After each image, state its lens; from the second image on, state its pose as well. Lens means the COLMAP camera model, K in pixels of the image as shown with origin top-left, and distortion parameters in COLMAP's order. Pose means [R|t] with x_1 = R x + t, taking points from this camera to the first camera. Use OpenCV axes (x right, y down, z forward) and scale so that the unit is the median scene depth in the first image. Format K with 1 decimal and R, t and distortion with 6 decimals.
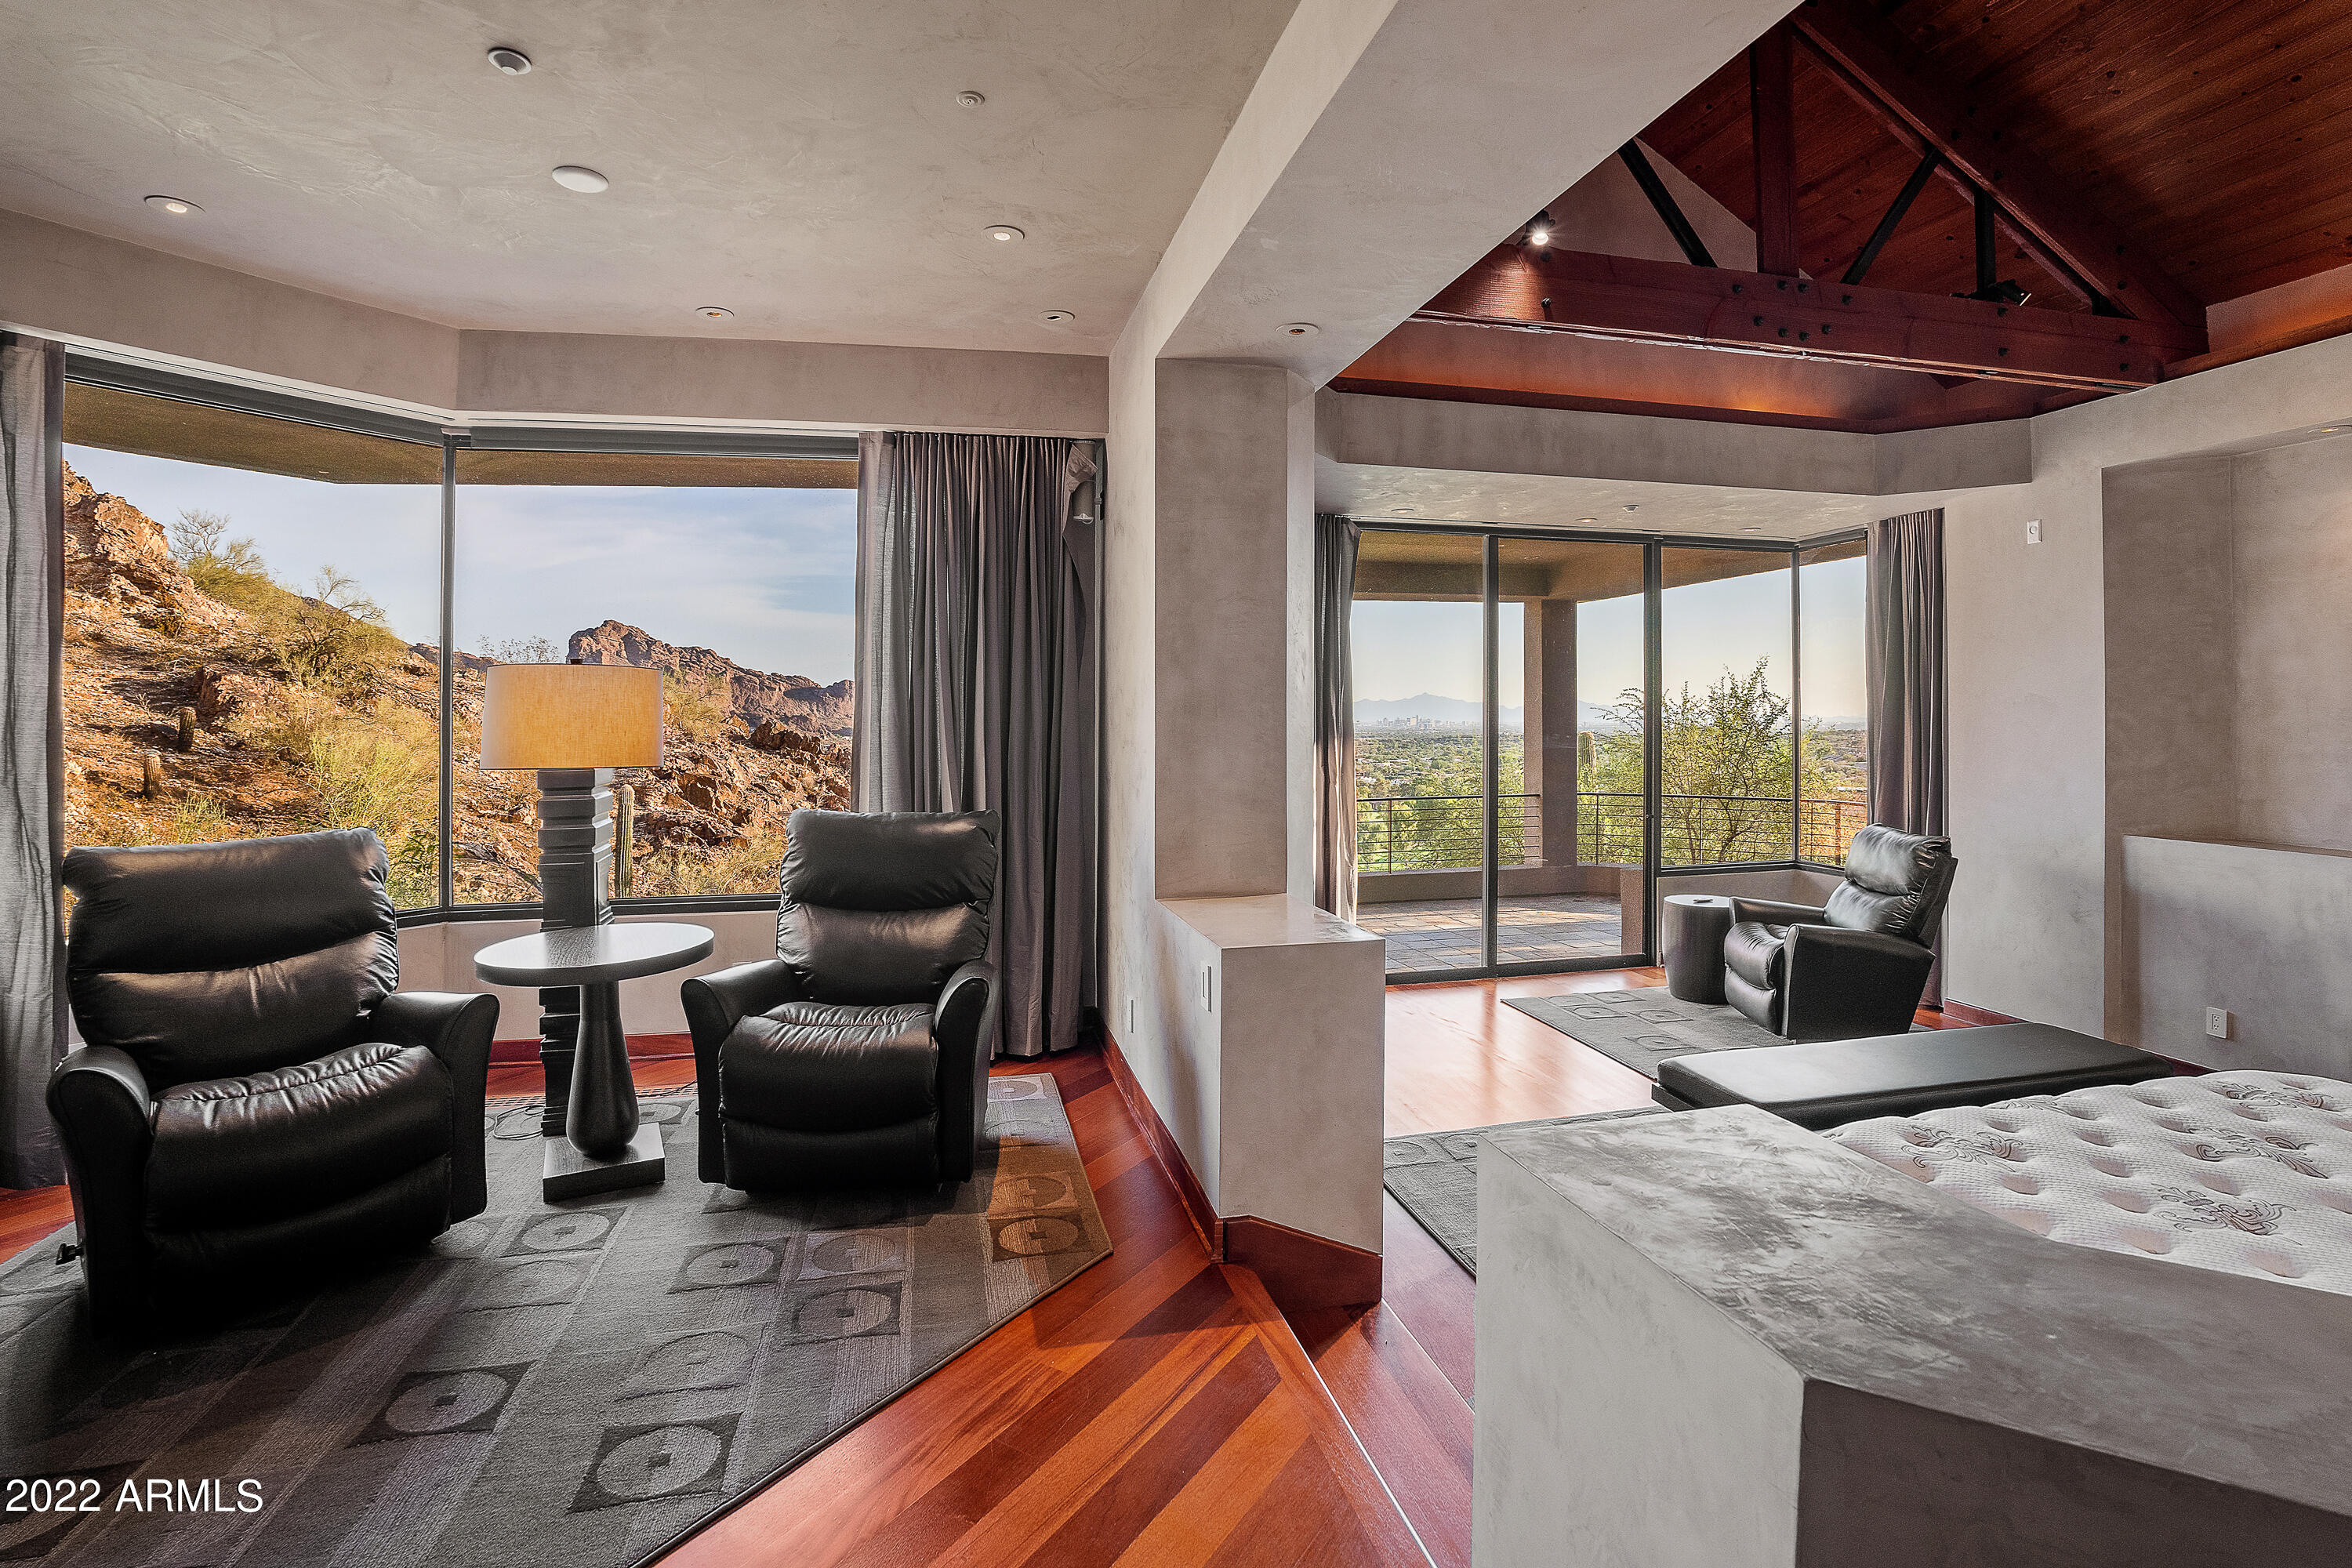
lens RADIAL K [[1066.3, 0, 1141.5], [0, 1066.3, 700.9], [0, 0, 1]] dist [-0.035973, 0.013020]
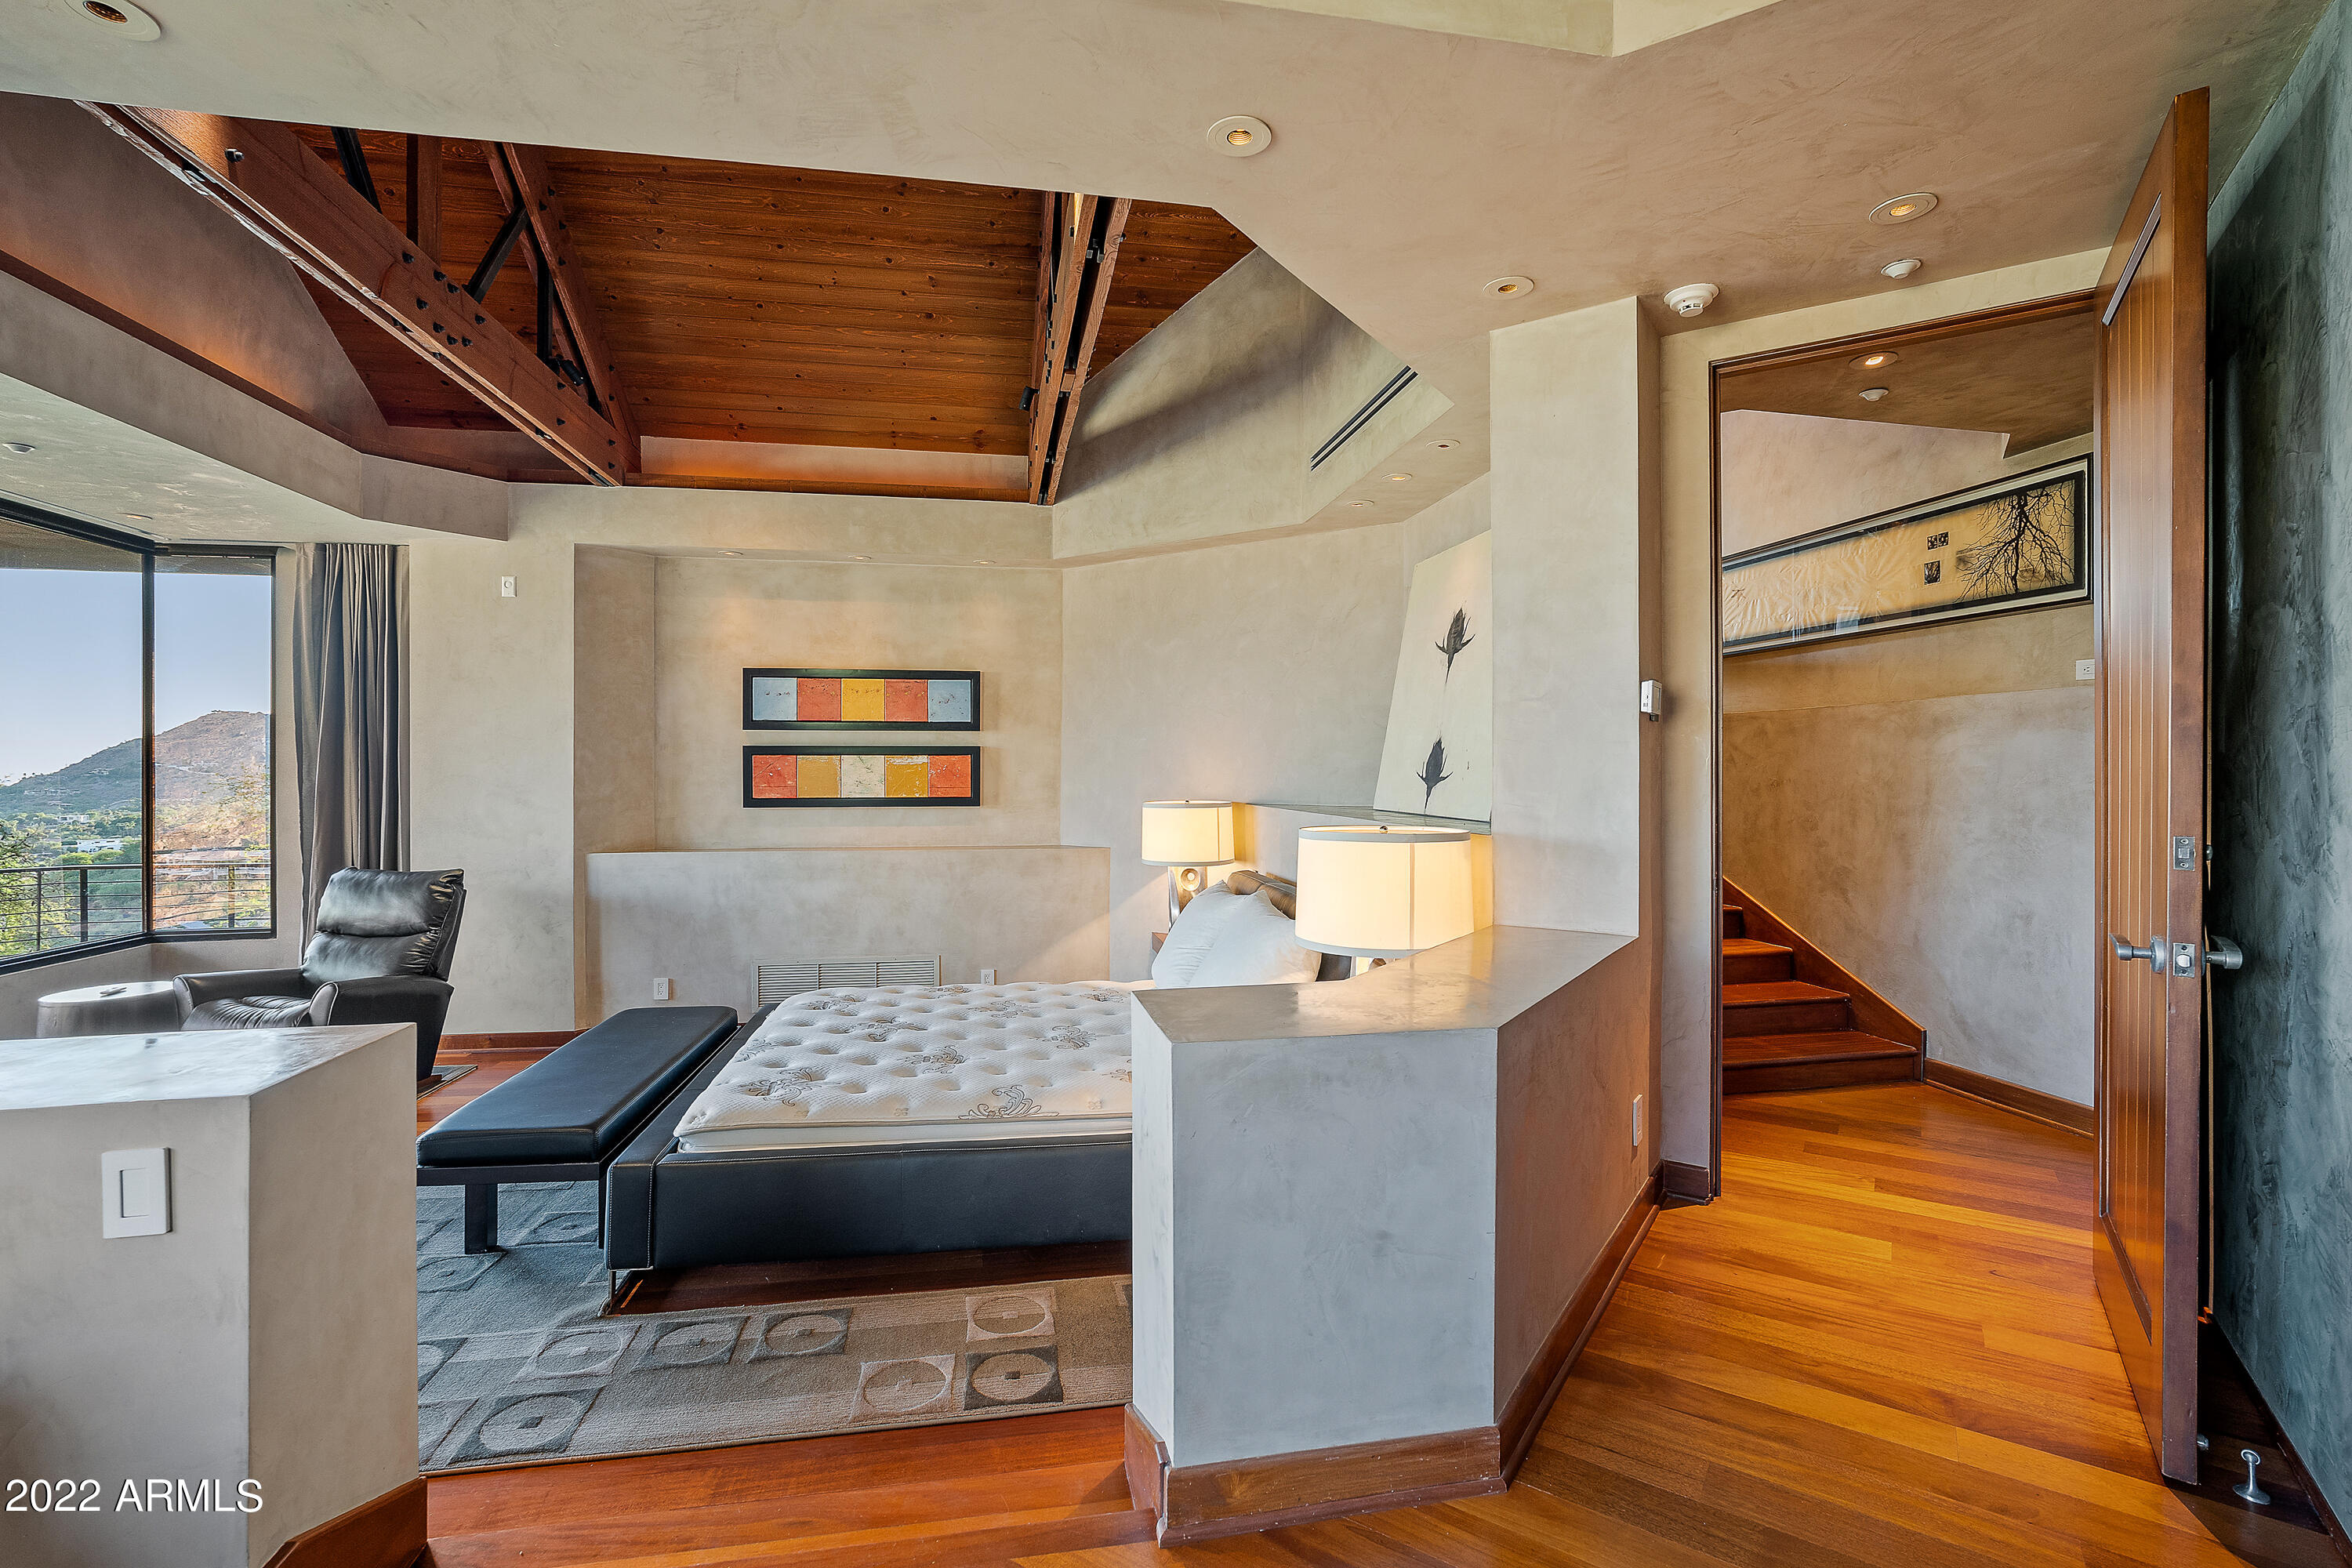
lens RADIAL K [[1066.3, 0, 1189.9], [0, 1066.3, 778.1], [0, 0, 1]] dist [-0.035973, 0.013020]
pose [[0.057844, -0.002154, 0.998323, -0.234525], [-0.014783, 0.999886, 0.003014, 0.028991], [-0.998216, -0.014932, 0.057806, 0.245535]]
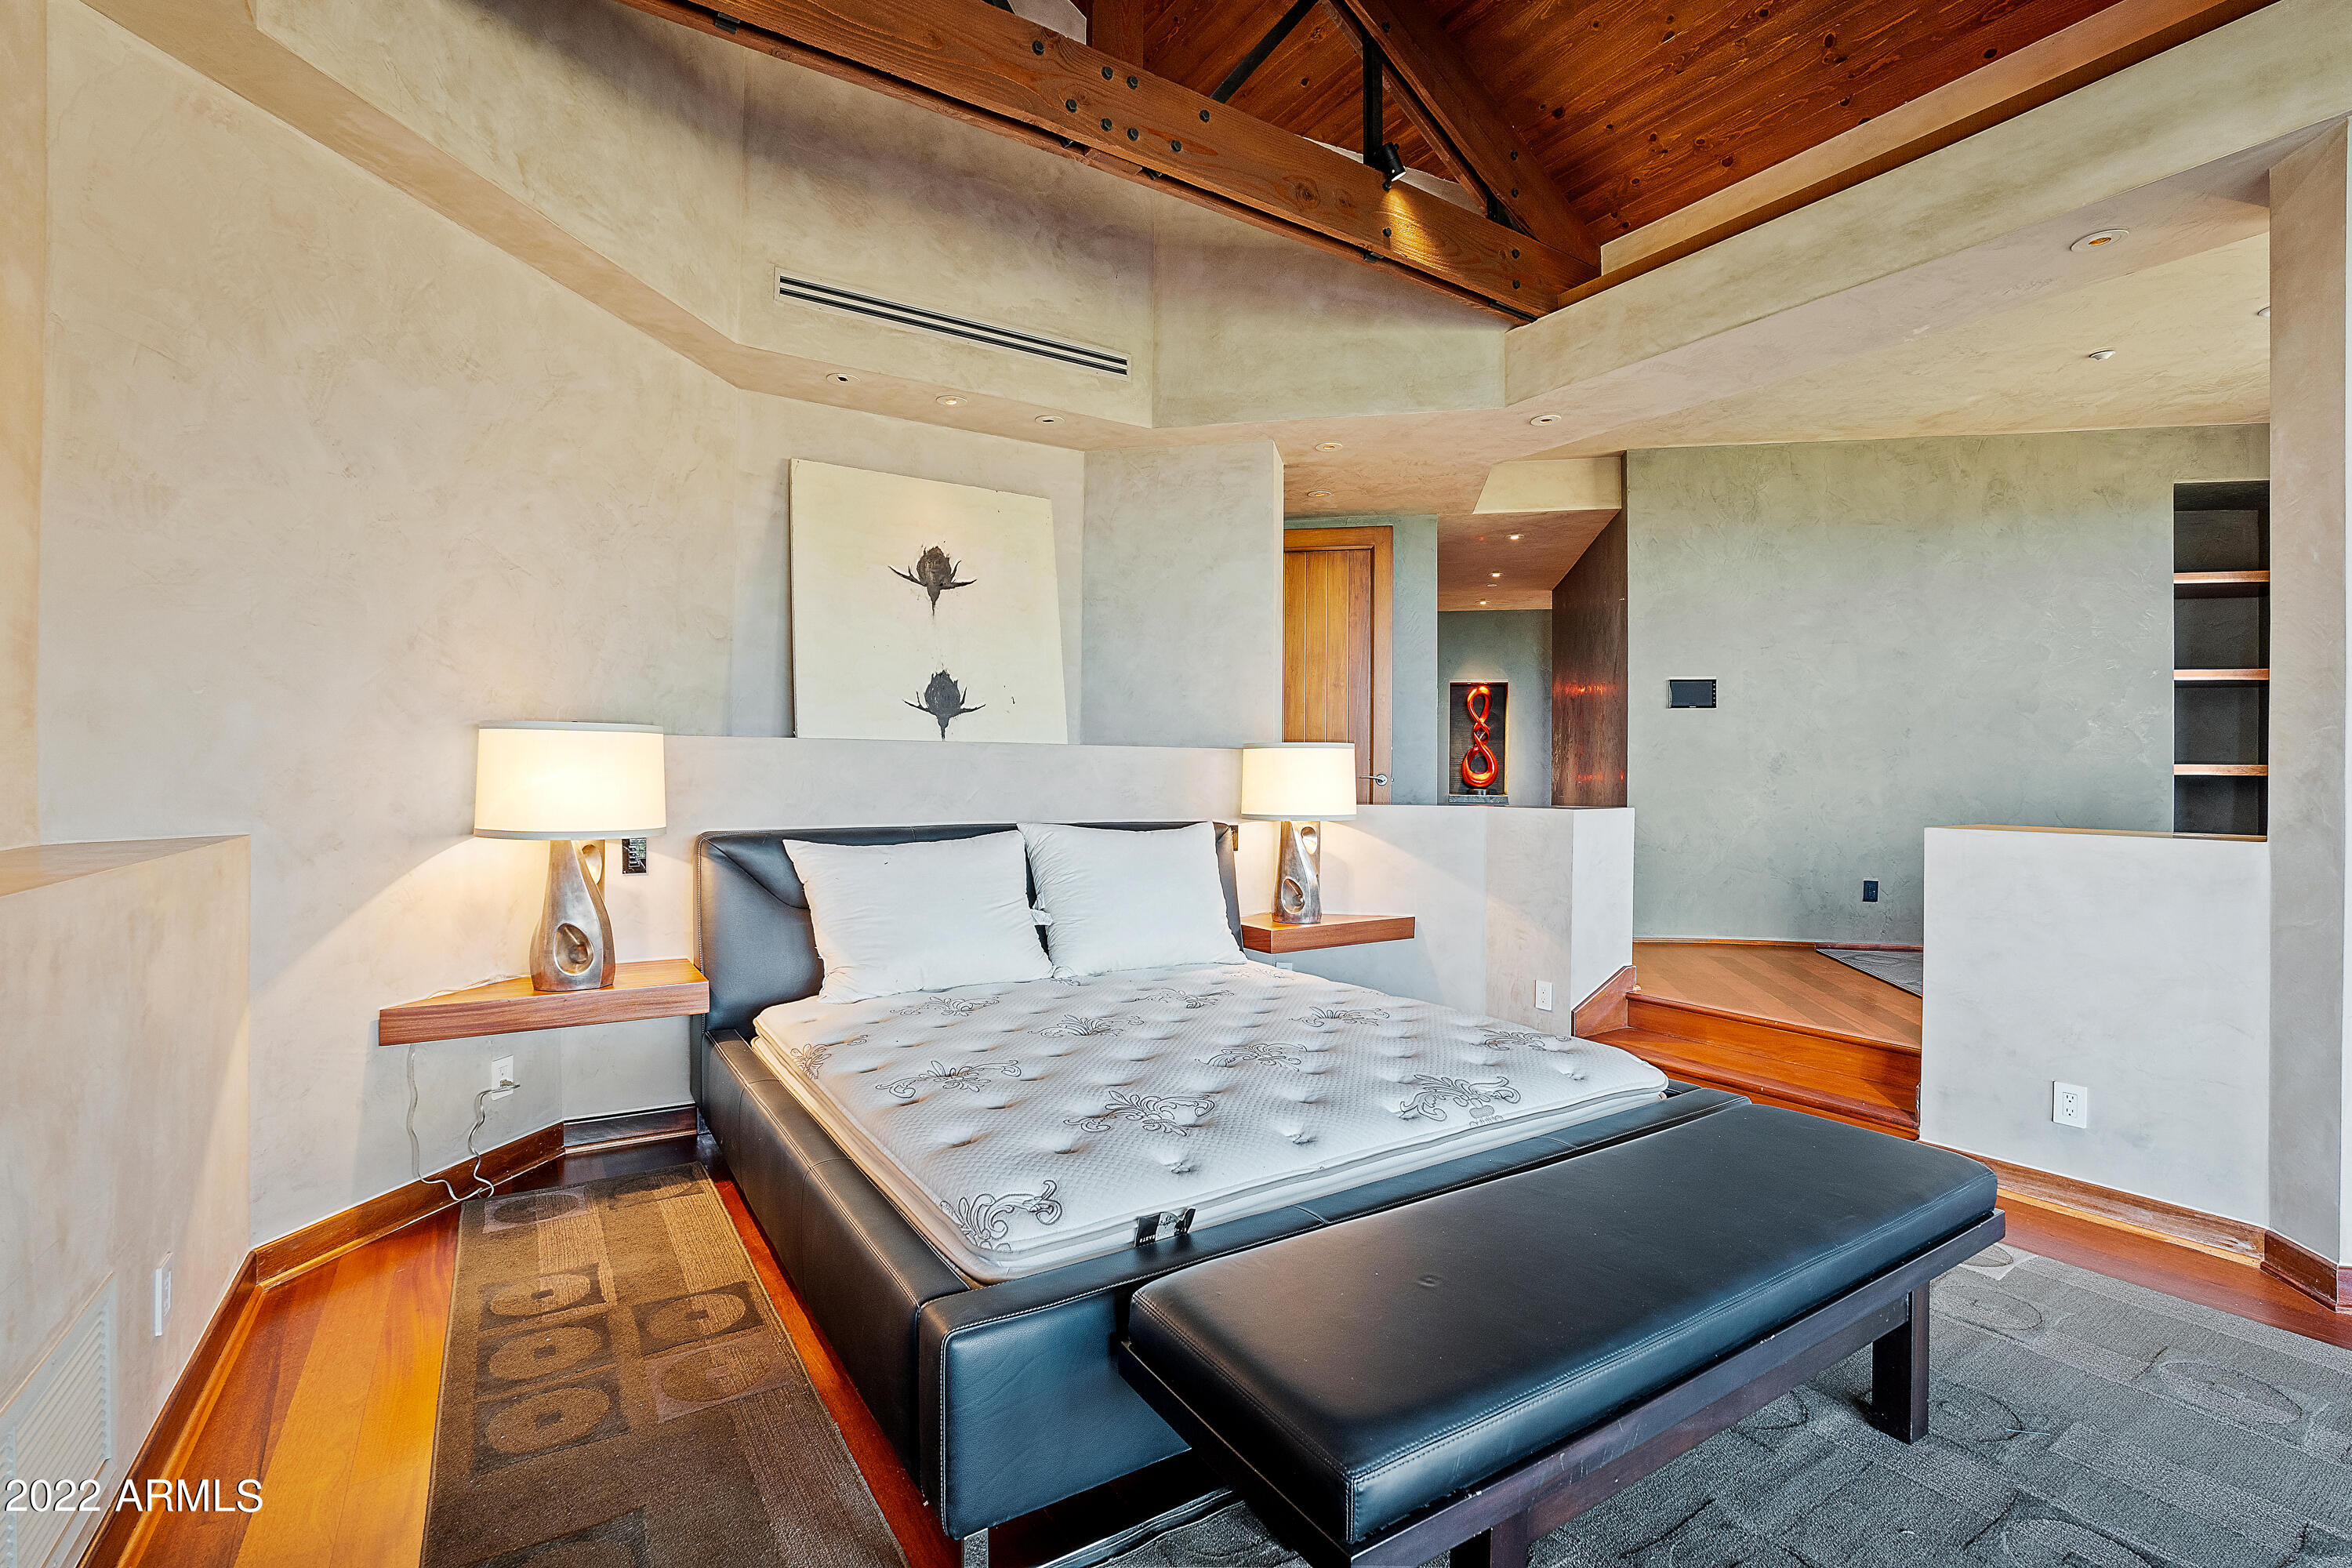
lens RADIAL K [[1066.3, 0, 1194.1], [0, 1066.3, 792.4], [0, 0, 1]] dist [-0.035973, 0.013020]
pose [[-0.944339, 0.001100, -0.328972, 0.790214], [-0.000010, 0.999994, 0.003374, 0.097106], [0.328974, 0.003189, -0.944334, 1.035656]]
